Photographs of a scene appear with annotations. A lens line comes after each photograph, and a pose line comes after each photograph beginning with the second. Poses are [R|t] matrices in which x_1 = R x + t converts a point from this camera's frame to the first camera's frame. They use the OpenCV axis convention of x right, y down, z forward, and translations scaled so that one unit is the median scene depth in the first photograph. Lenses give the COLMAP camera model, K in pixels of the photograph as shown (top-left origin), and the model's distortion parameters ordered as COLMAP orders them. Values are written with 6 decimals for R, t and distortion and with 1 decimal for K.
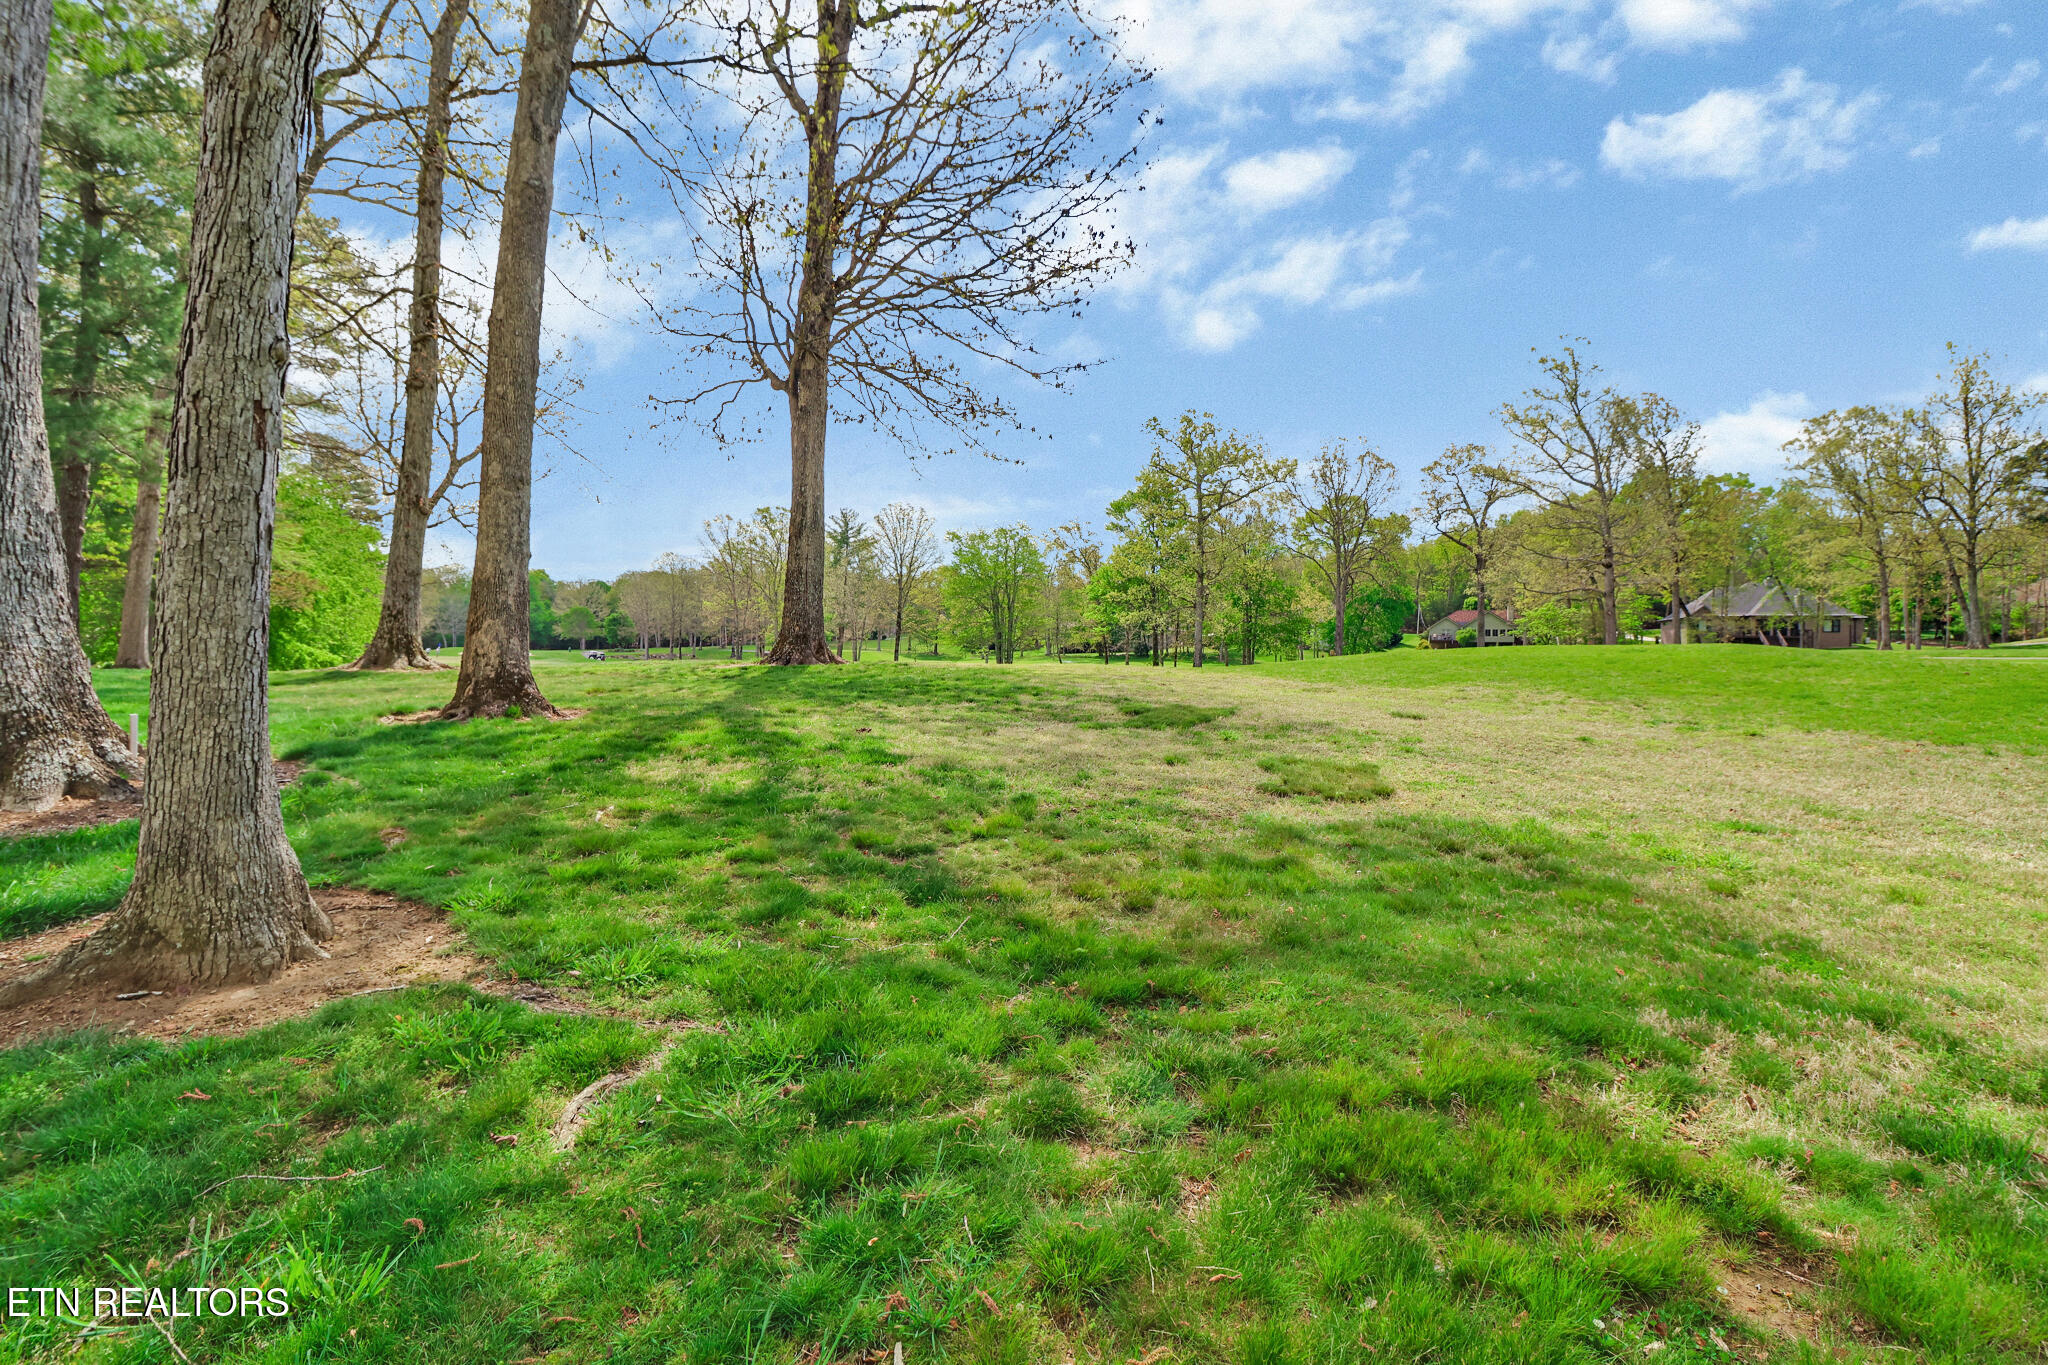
lens RADIAL K [[962.4, 0, 1020.7], [0, 962.4, 656.4], [0, 0, 1]] dist [-0.000153, -0.000220]
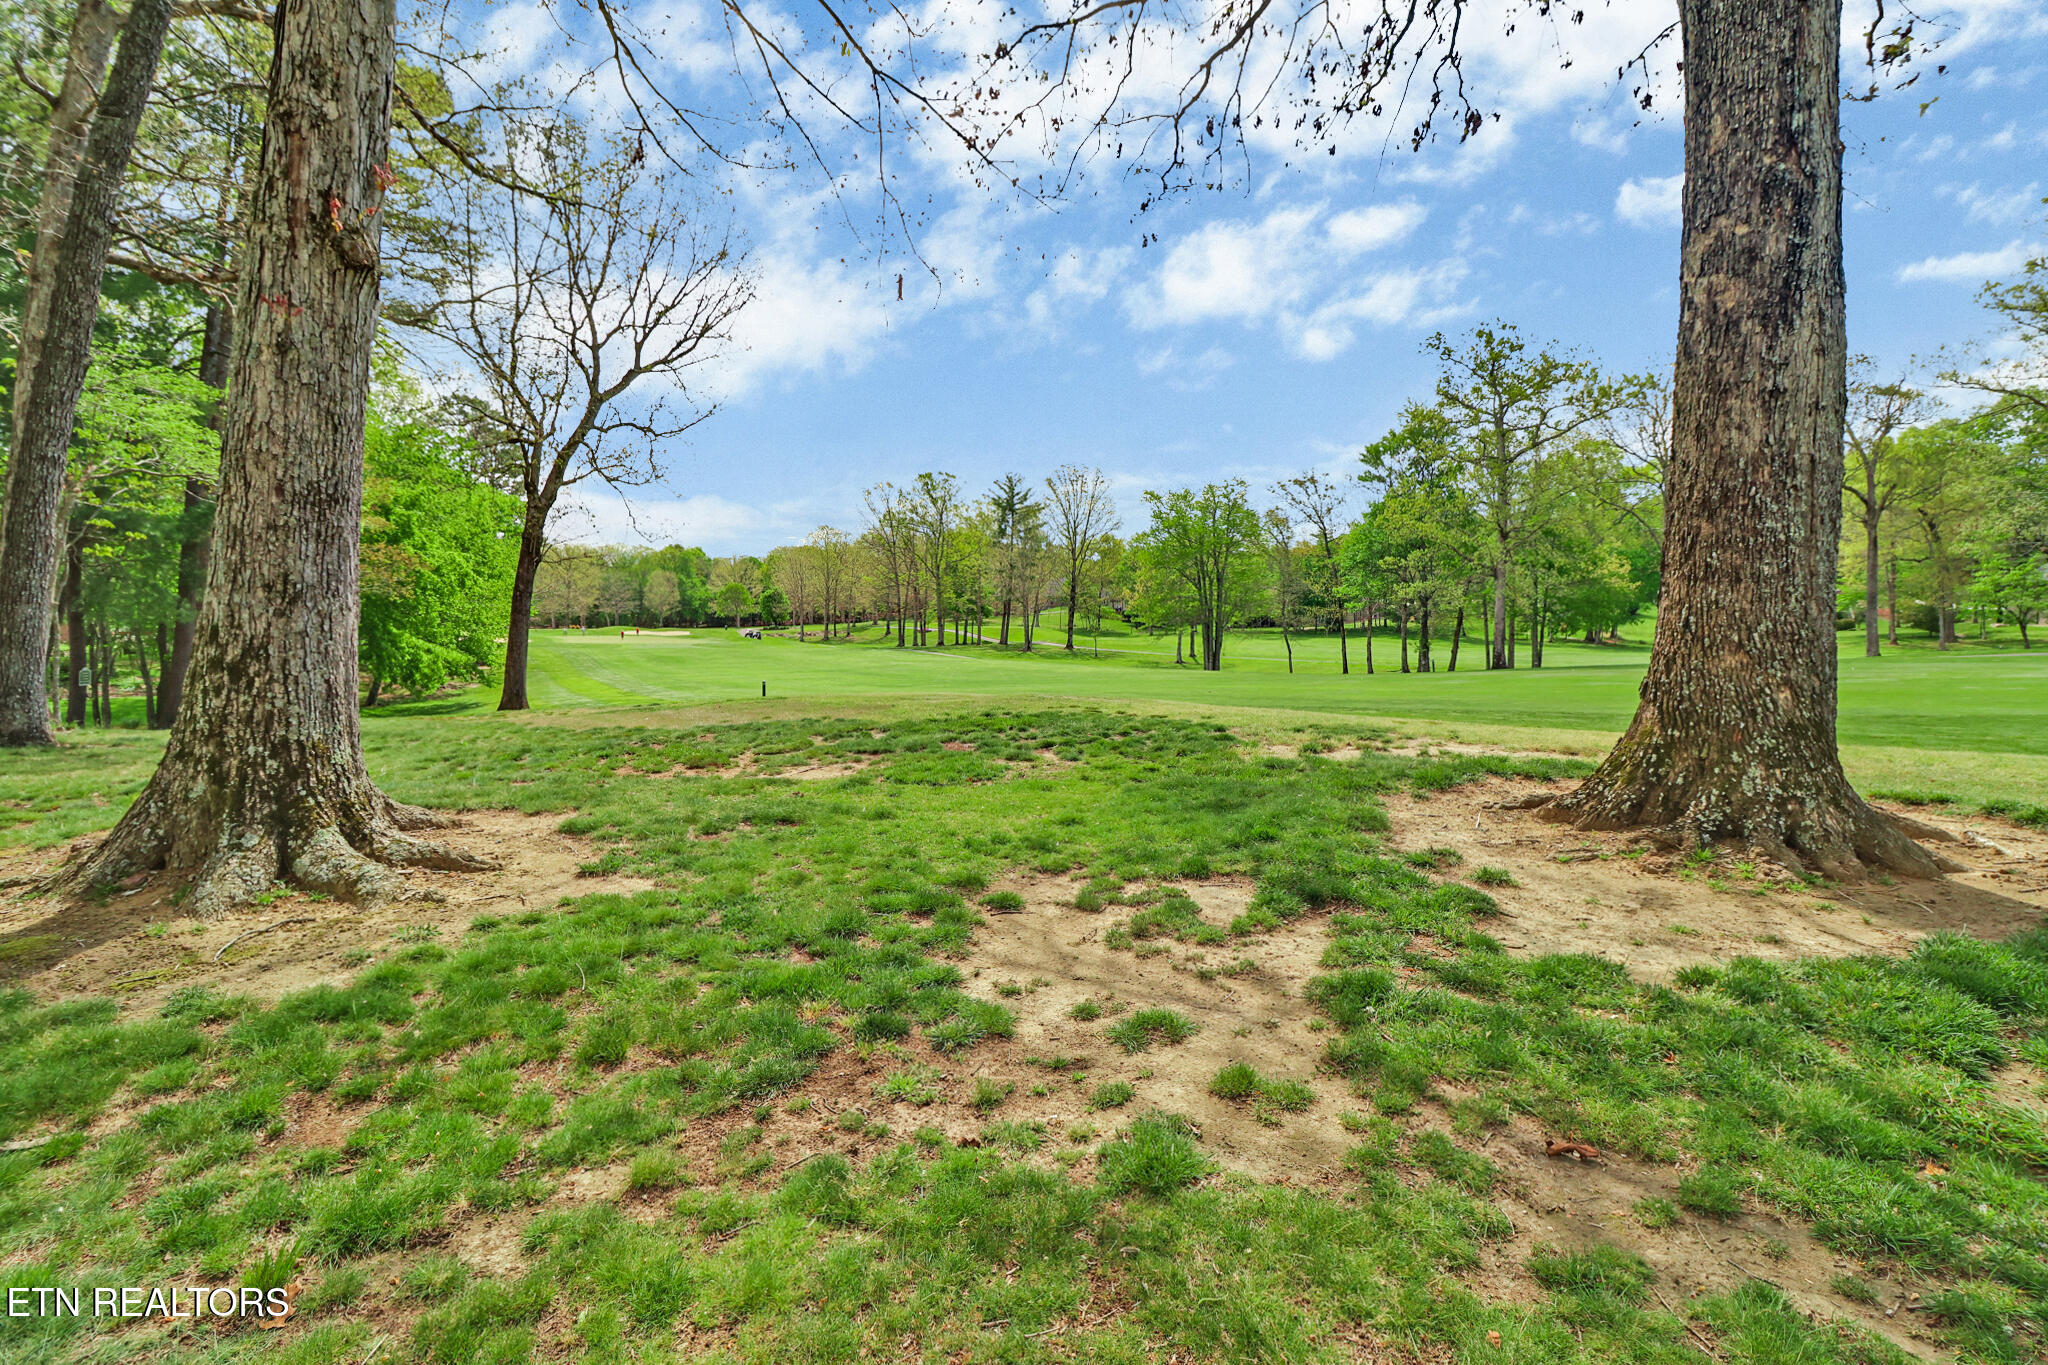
lens RADIAL K [[962.4, 0, 1020.7], [0, 962.4, 656.4], [0, 0, 1]] dist [-0.000153, -0.000220]
pose [[0.990653, -0.002952, -0.136377, -0.070665], [0.007040, 0.999540, 0.029509, -0.008538], [0.136227, -0.030193, 0.990217, 0.132511]]
